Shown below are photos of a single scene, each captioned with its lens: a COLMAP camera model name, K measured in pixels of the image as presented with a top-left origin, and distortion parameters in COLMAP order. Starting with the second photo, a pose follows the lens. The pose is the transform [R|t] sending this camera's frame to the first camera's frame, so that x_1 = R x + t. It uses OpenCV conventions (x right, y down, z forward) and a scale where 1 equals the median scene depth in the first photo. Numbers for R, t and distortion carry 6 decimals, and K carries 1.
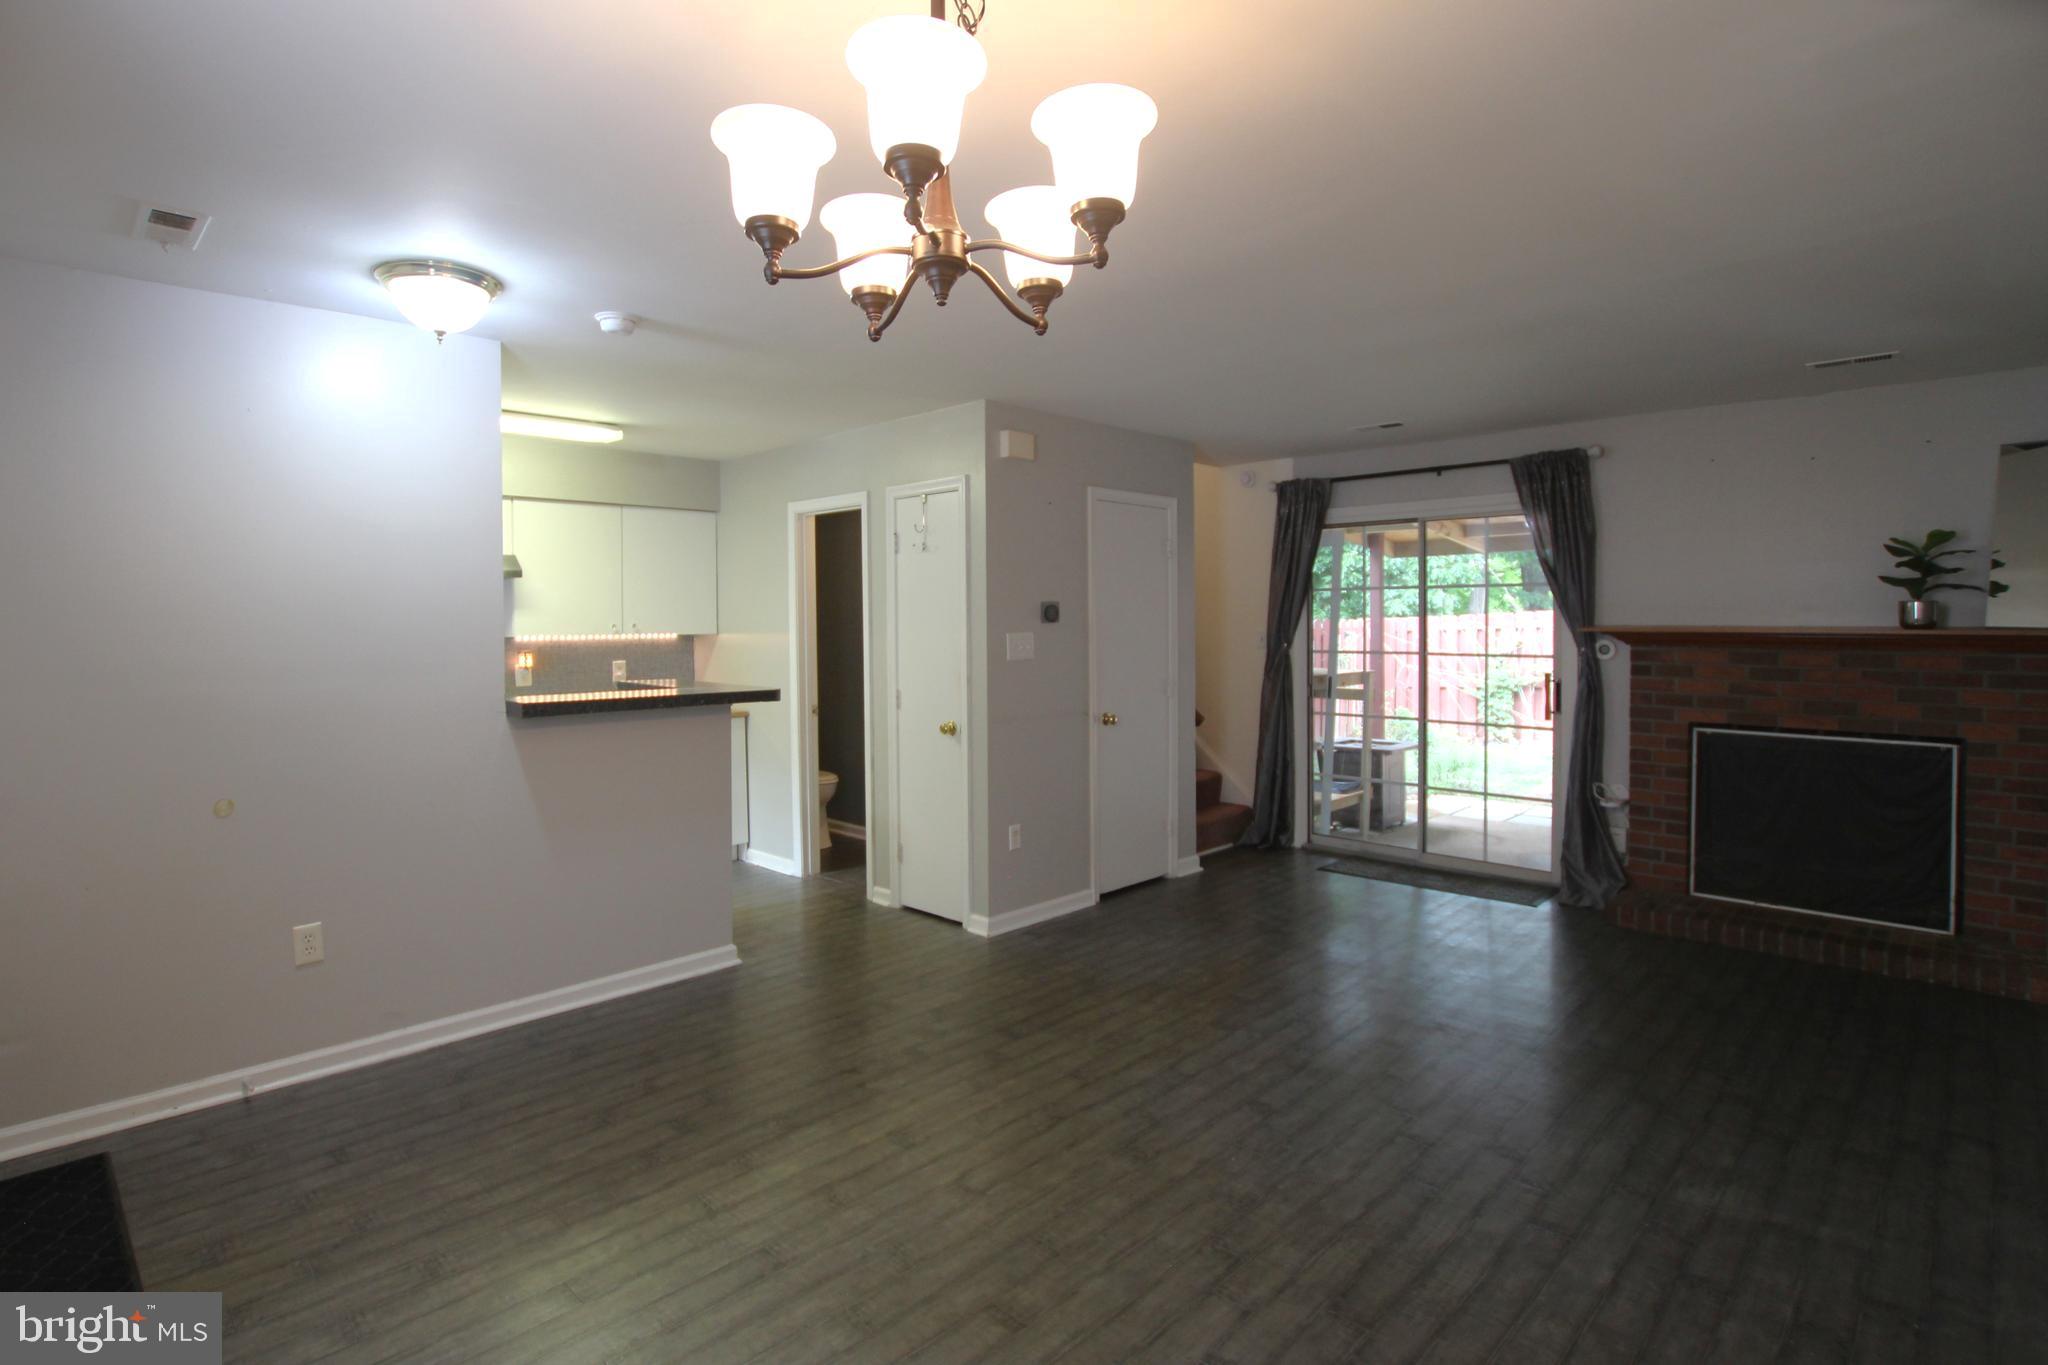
lens RADIAL K [[1047.9, 0, 1025.8], [0, 1047.9, 629.2], [0, 0, 1]] dist [-0.001594, -0.000152]
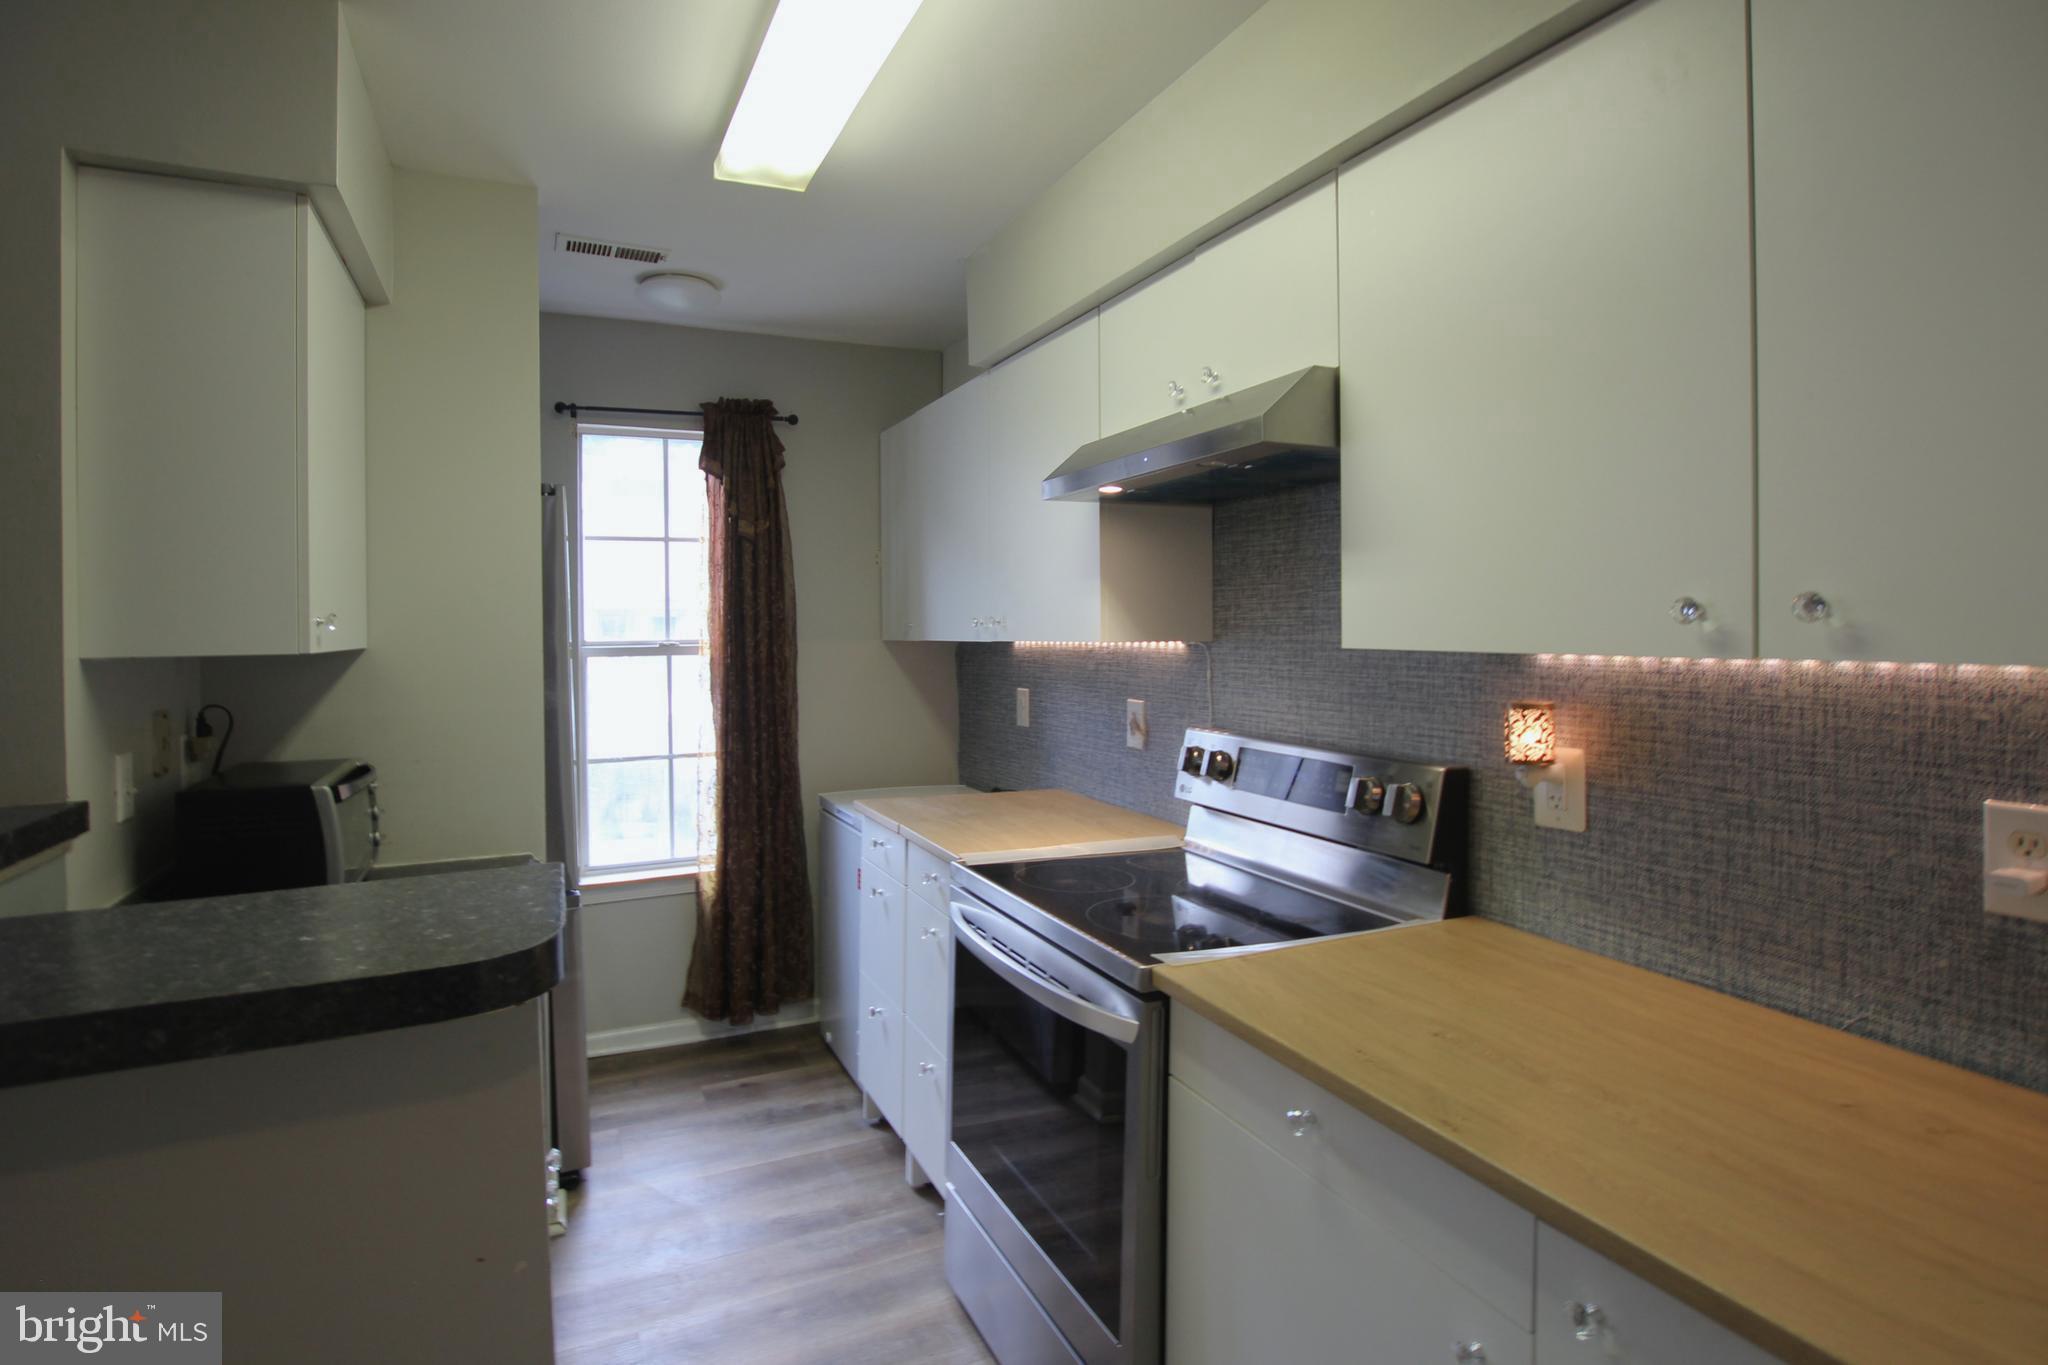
lens RADIAL K [[1047.9, 0, 1025.8], [0, 1047.9, 629.2], [0, 0, 1]] dist [-0.001594, -0.000152]
pose [[-0.349469, 0.016707, -0.936799, -0.176953], [0.007469, 0.999859, 0.015045, -0.002841], [0.936918, -0.001740, -0.349545, 0.969362]]
